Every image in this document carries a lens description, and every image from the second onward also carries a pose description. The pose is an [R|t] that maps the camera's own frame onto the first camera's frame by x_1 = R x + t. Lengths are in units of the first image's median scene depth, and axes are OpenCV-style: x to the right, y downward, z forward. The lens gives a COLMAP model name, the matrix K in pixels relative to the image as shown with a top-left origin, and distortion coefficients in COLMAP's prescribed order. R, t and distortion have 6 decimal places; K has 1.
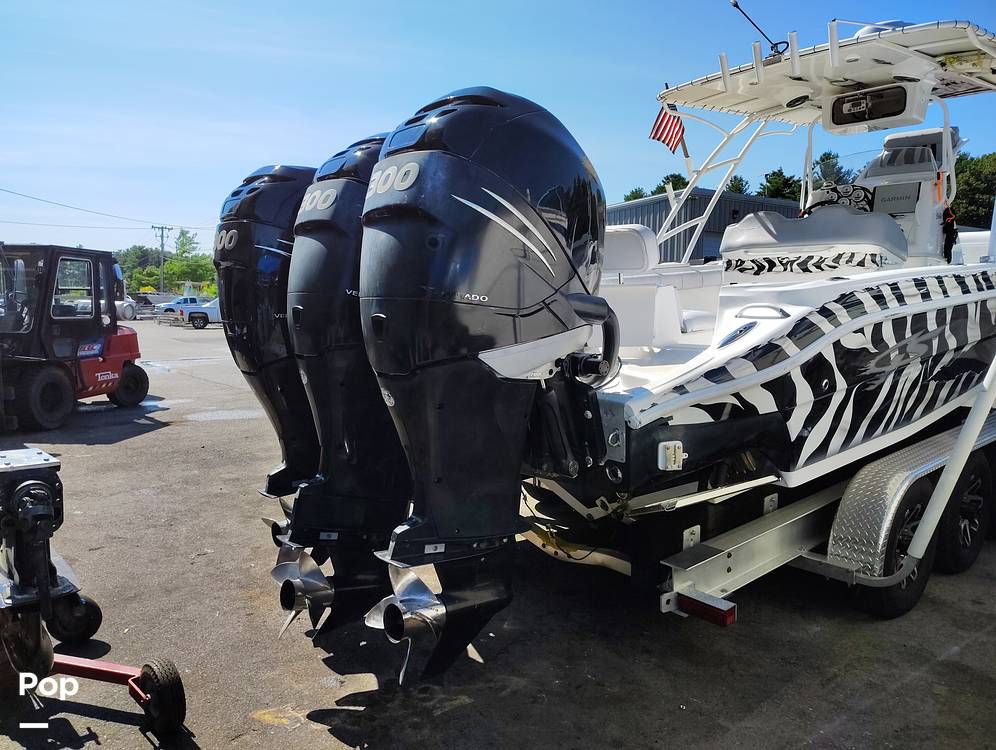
lens RADIAL K [[682.3, 0, 498.0], [0, 682.3, 375.0], [0, 0, 1]] dist [0.003351, 0.002837]
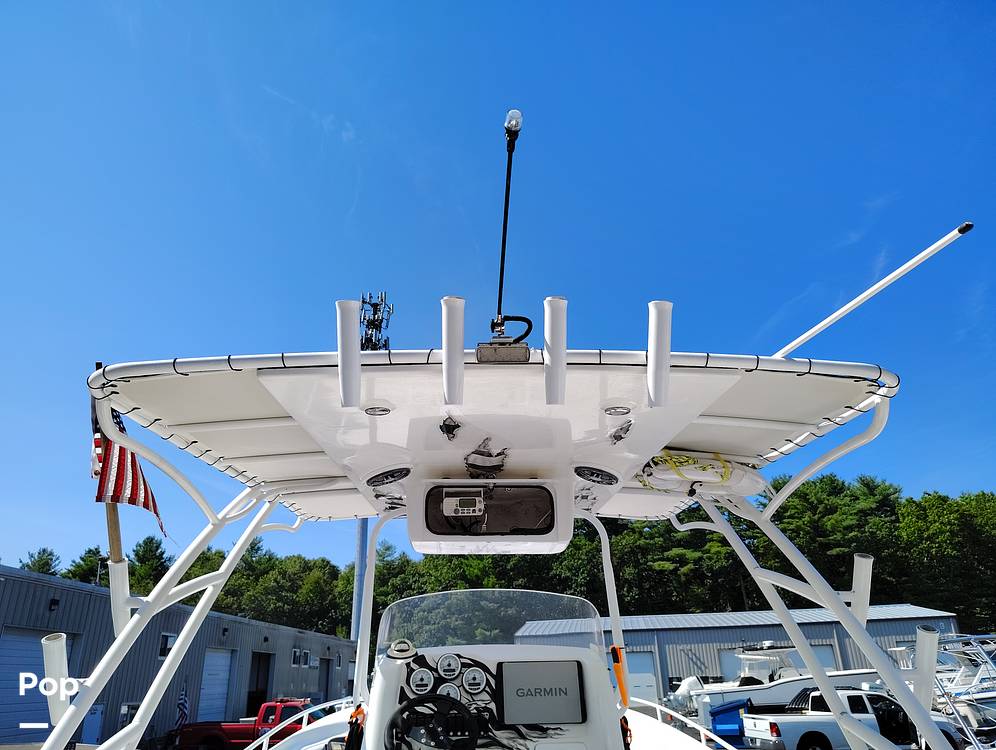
lens RADIAL K [[682.3, 0, 498.0], [0, 682.3, 375.0], [0, 0, 1]] dist [0.003351, 0.002837]
pose [[0.621852, 0.300012, 0.723390, 0.114297], [0.121606, 0.875514, -0.467640, -0.224342], [-0.773635, 0.378772, 0.507957, 0.655785]]
